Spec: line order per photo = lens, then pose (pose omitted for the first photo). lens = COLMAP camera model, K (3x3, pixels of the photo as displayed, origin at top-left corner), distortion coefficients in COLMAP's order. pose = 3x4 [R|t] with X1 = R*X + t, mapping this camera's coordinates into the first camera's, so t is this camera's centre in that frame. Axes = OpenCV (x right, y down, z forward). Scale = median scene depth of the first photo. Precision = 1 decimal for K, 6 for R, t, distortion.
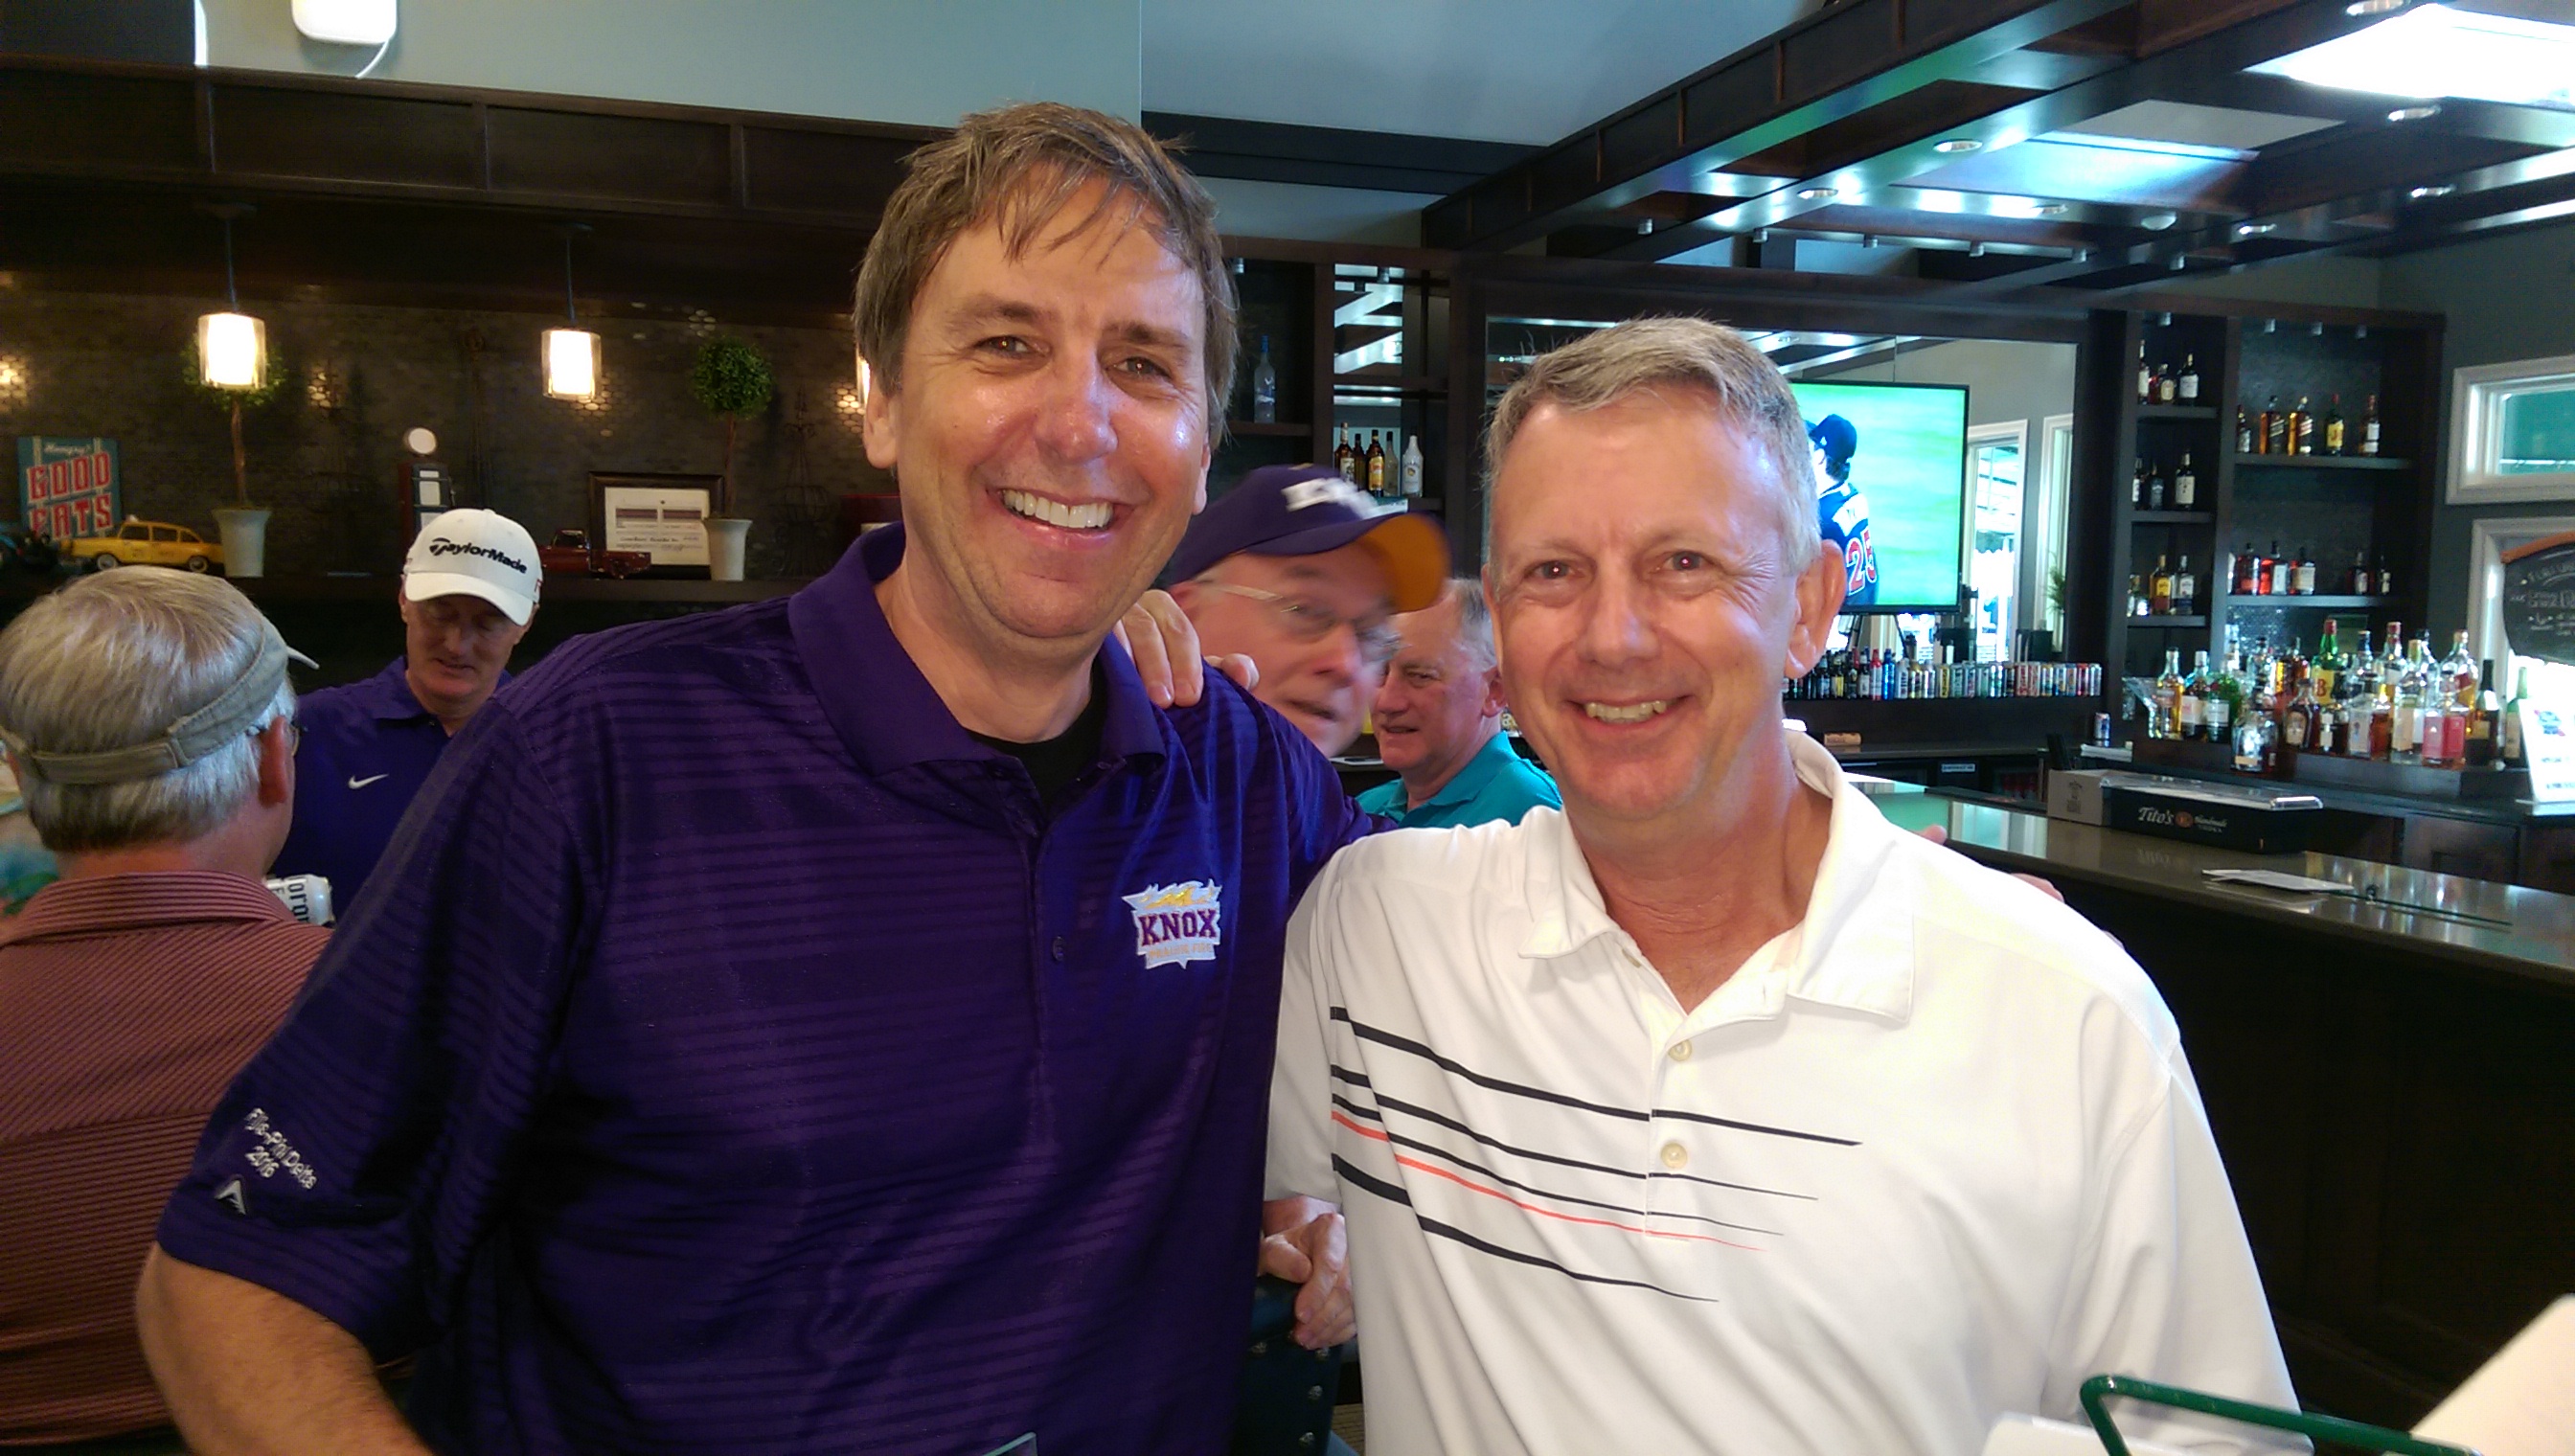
lens RADIAL K [[1839.7, 0, 1299.7], [0, 1839.7, 746.7], [0, 0, 1]] dist [0.049822, -0.046593]
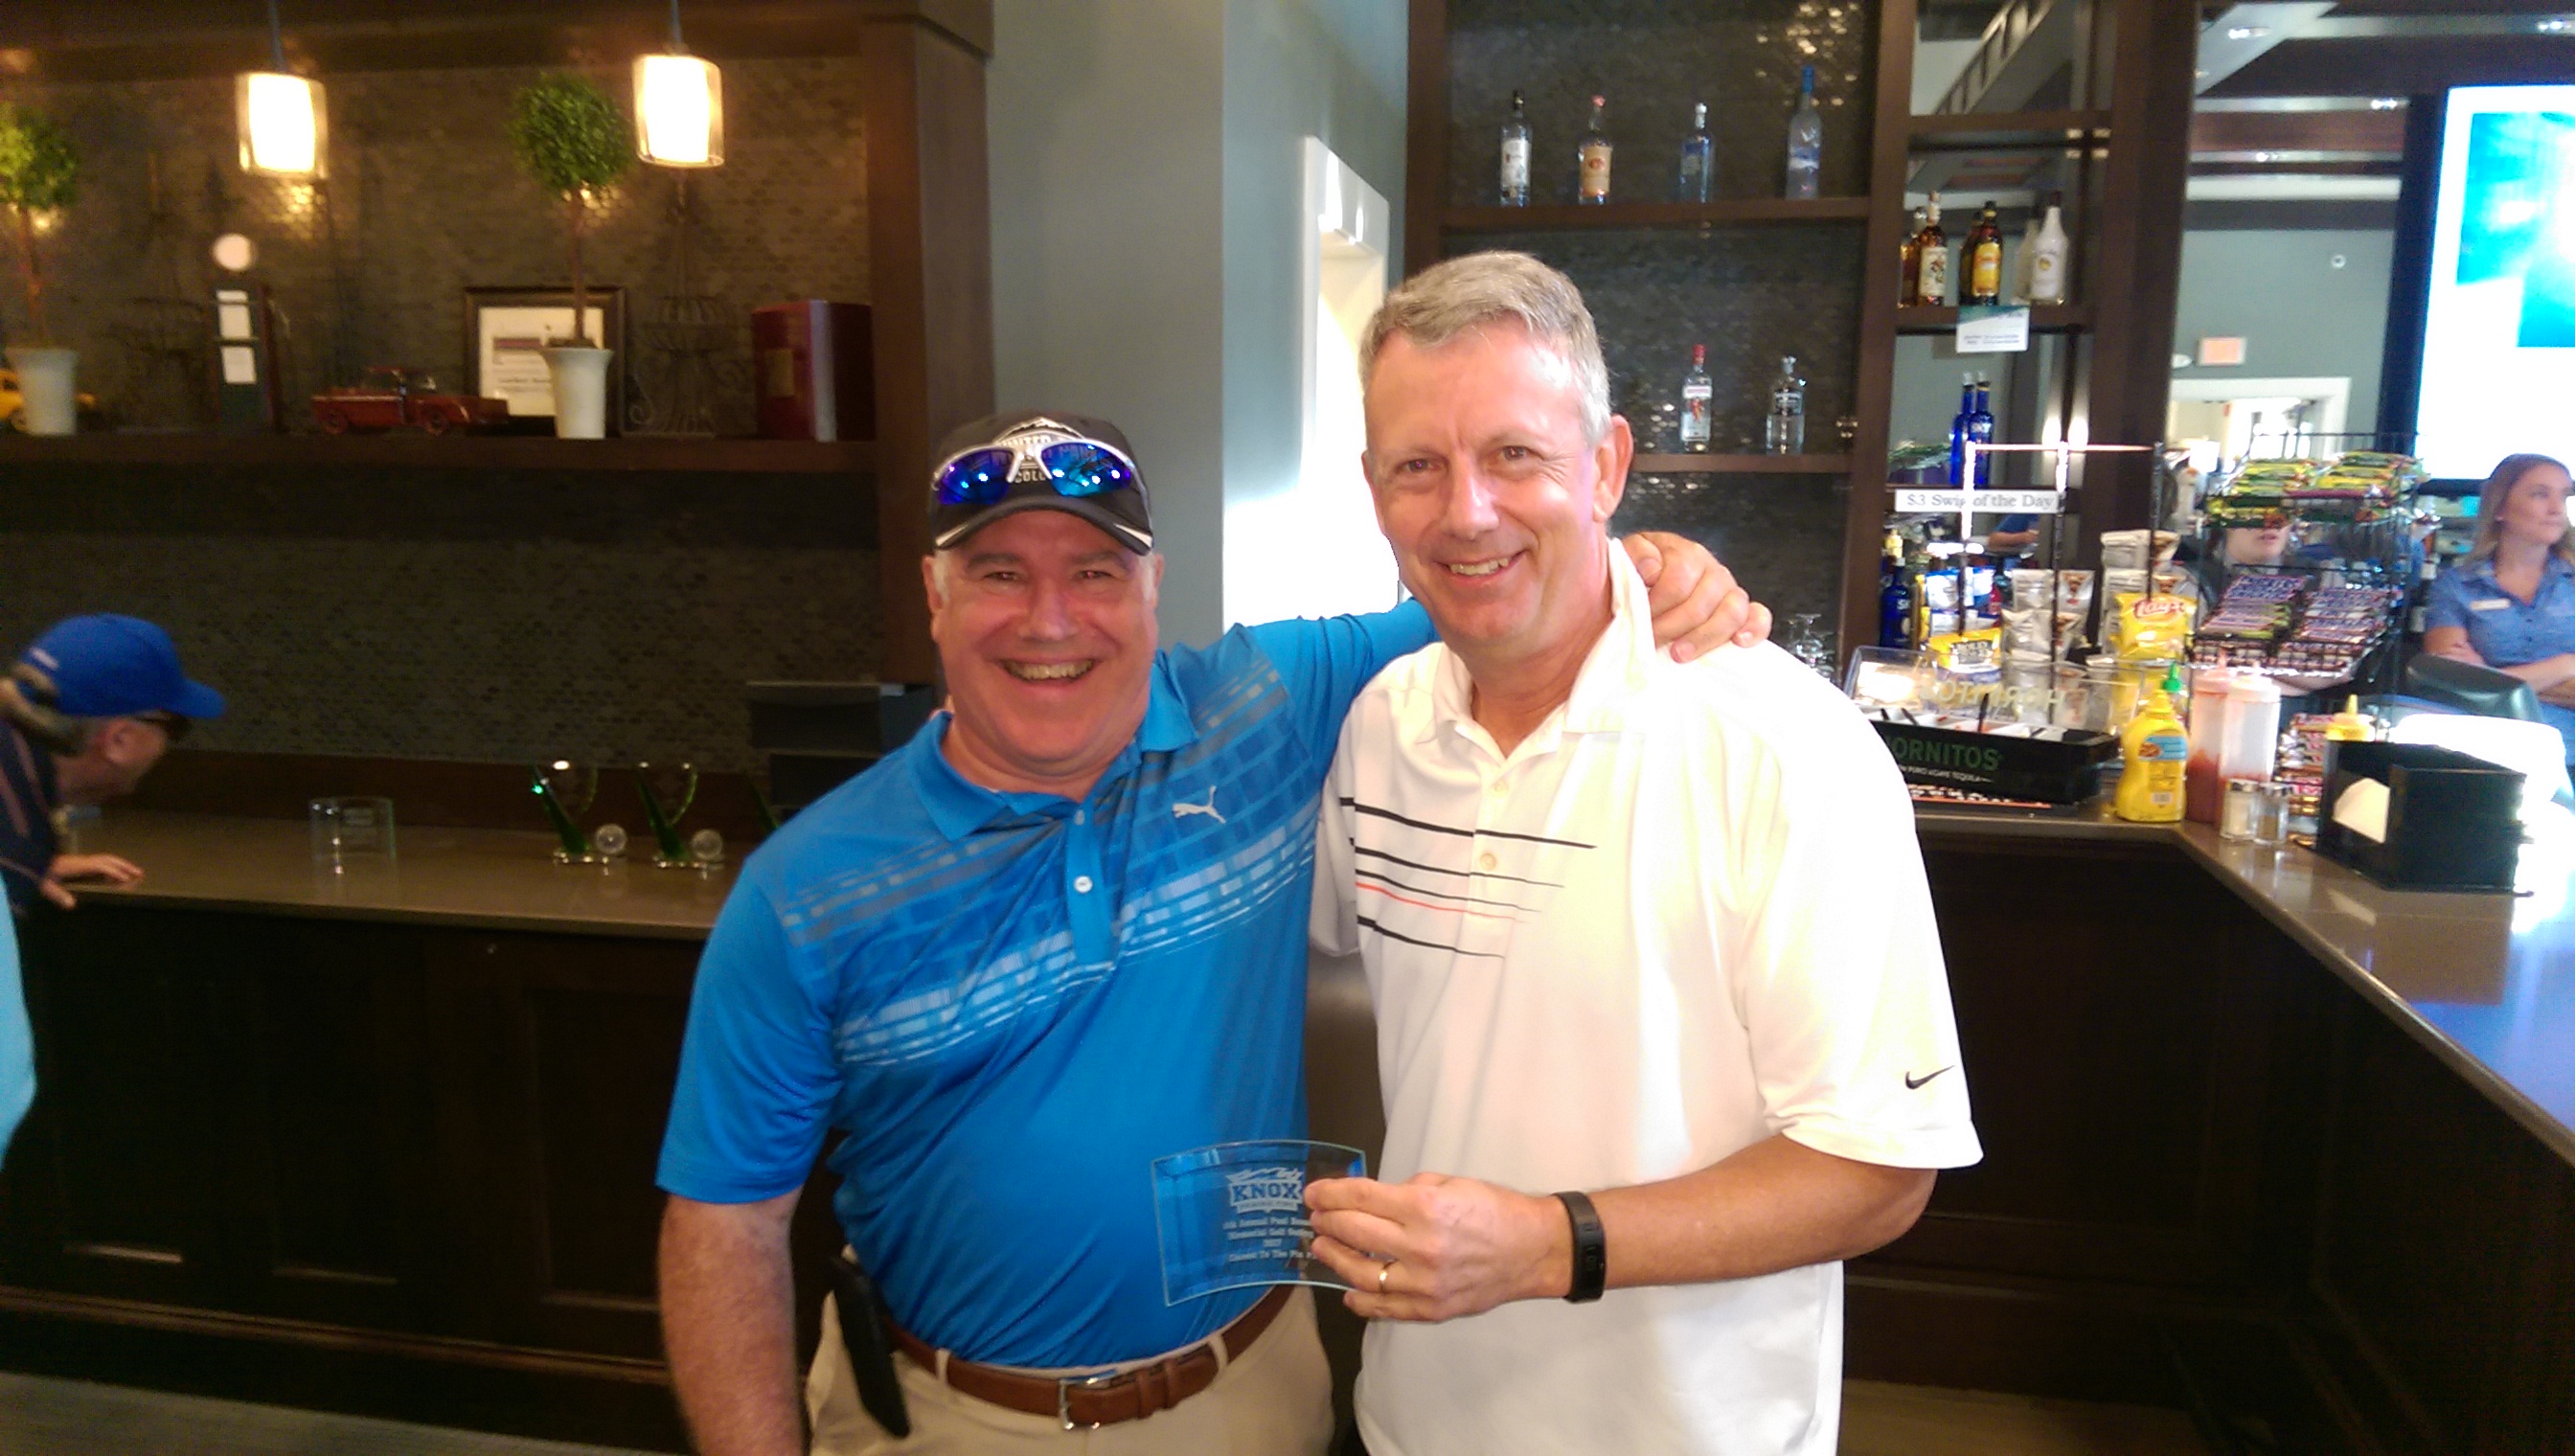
lens RADIAL K [[1855.6, 0, 1272.1], [0, 1855.6, 745.5], [0, 0, 1]] dist [0.054456, -0.074873]
pose [[0.872133, 0.080370, -0.482624, 0.143059], [-0.044157, 0.995320, 0.085953, -0.024491], [0.487273, -0.053651, 0.871600, 0.266617]]
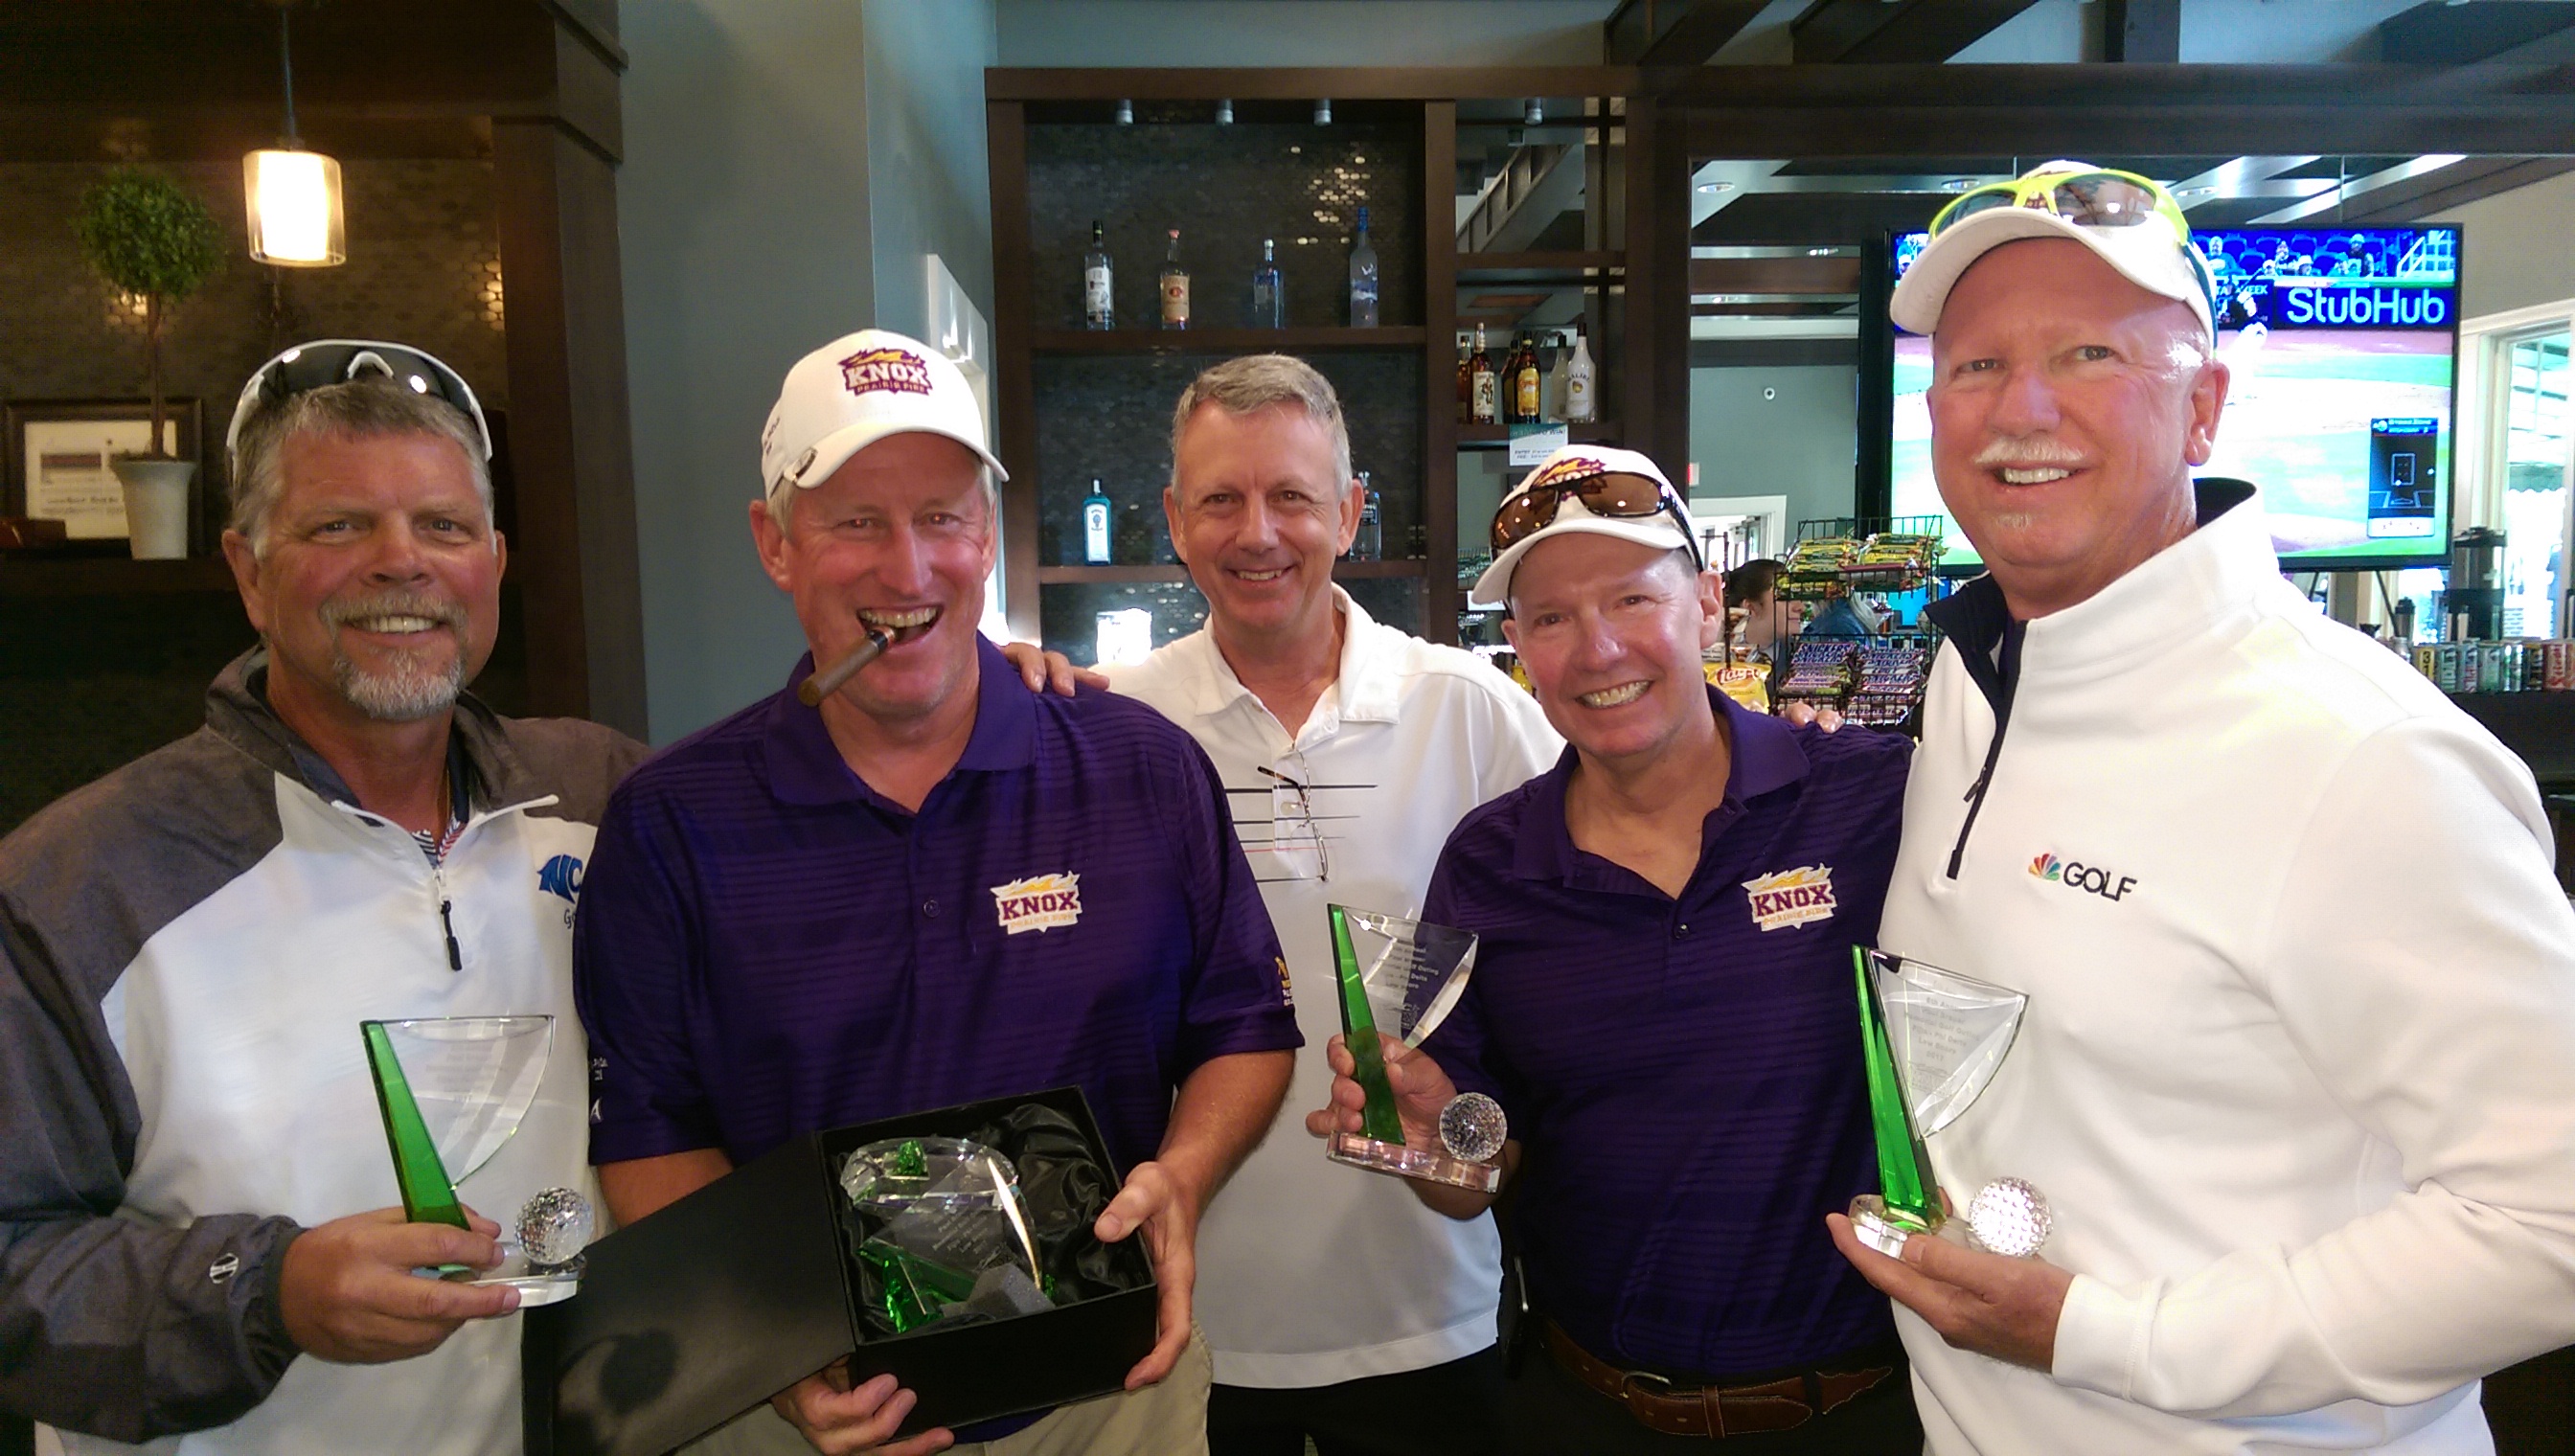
lens RADIAL K [[1855.6, 0, 1288.2], [0, 1855.6, 751.9], [0, 0, 1]] dist [0.054456, -0.074873]
pose [[0.968861, 0.000636, -0.247603, 0.121110], [0.002898, 0.999899, 0.013906, -0.016512], [0.247587, -0.014191, 0.968762, 0.247376]]
